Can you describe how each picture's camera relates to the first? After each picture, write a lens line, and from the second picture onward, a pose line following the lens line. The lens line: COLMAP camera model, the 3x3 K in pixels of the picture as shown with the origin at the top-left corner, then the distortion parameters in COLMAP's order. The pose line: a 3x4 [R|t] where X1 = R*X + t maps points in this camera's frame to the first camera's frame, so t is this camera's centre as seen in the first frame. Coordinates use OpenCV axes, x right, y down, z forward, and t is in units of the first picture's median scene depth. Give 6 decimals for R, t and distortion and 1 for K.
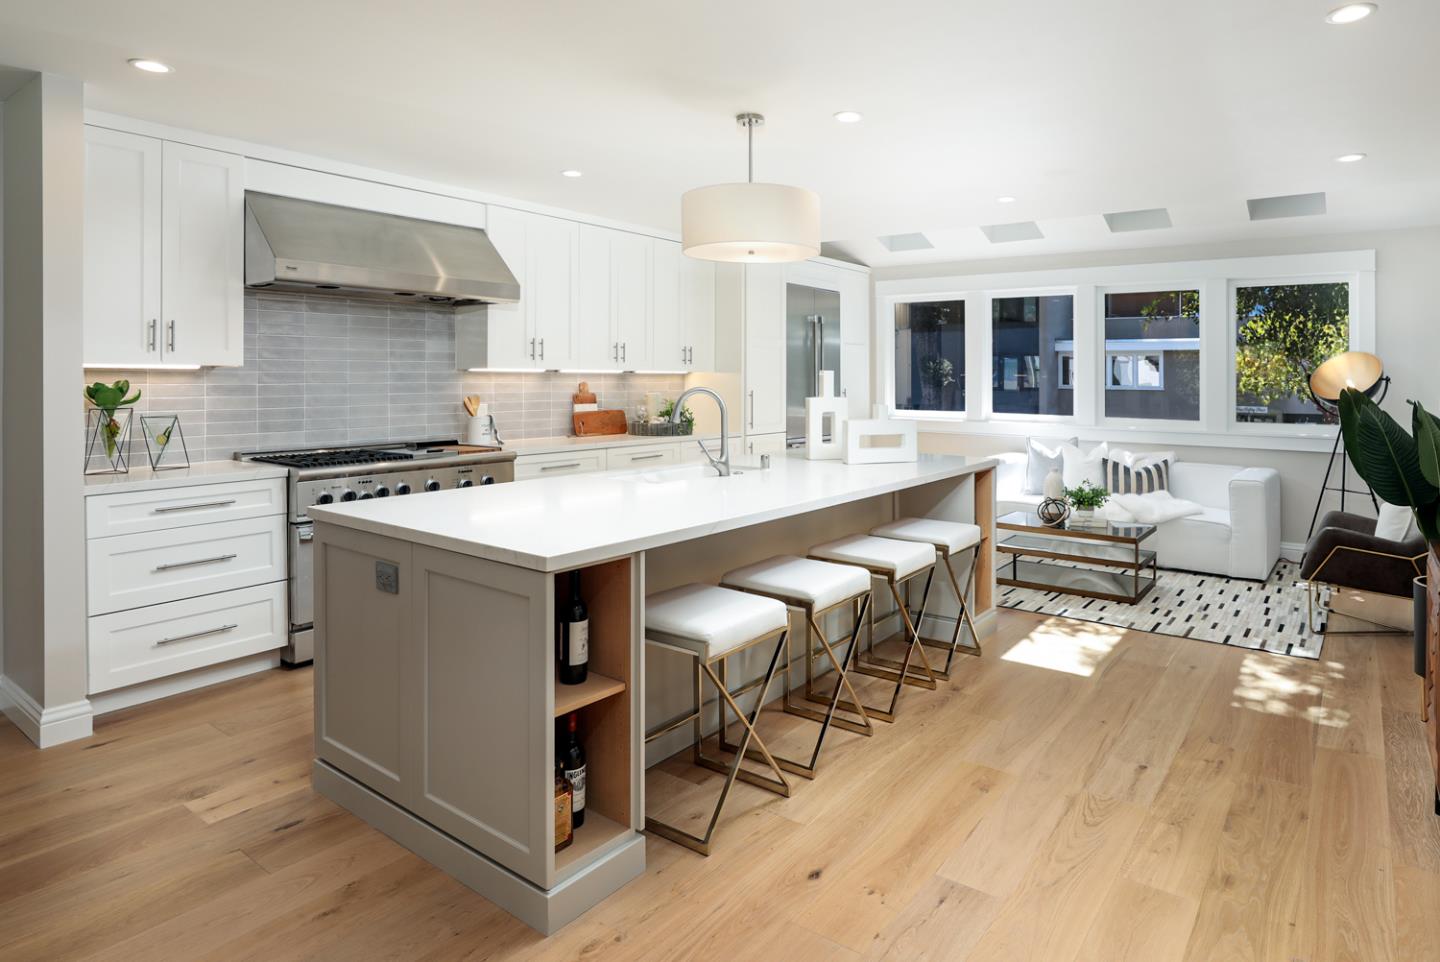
lens RADIAL K [[801.8, 0, 796.4], [0, 801.8, 376.5], [0, 0, 1]] dist [0.006467, 0.000310]
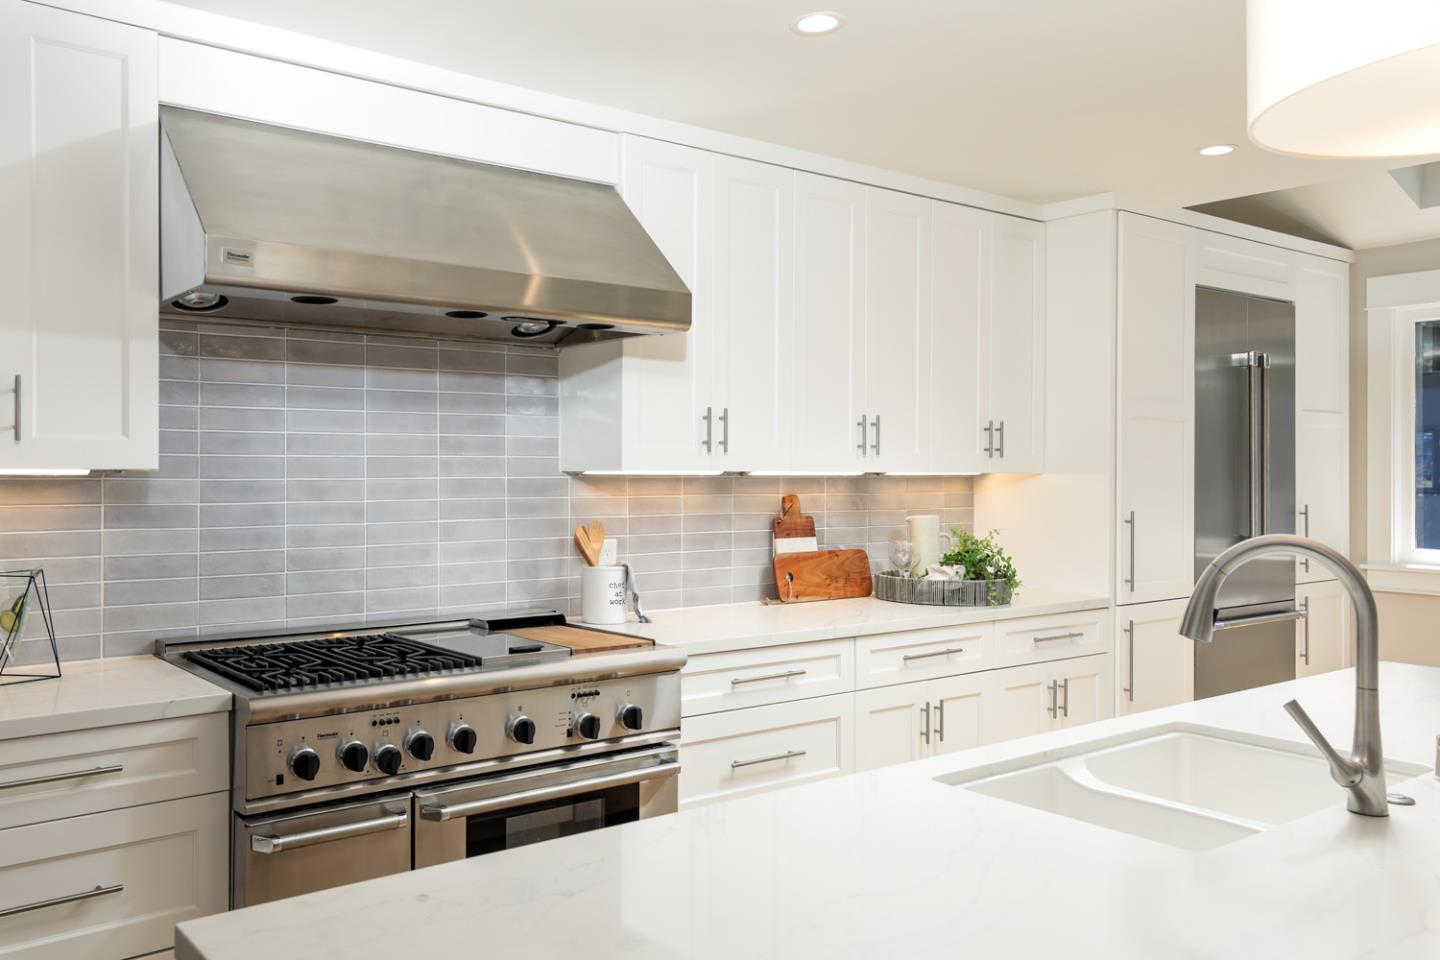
lens RADIAL K [[1304.1, 0, 710.5], [0, 1304.1, 482.4], [0, 0, 1]] dist [0.136356, 0.010857]
pose [[0.963206, -0.001564, -0.268759, -0.112136], [0.003156, 0.999980, 0.005490, -0.006535], [0.268745, -0.006136, 0.963192, 0.233607]]
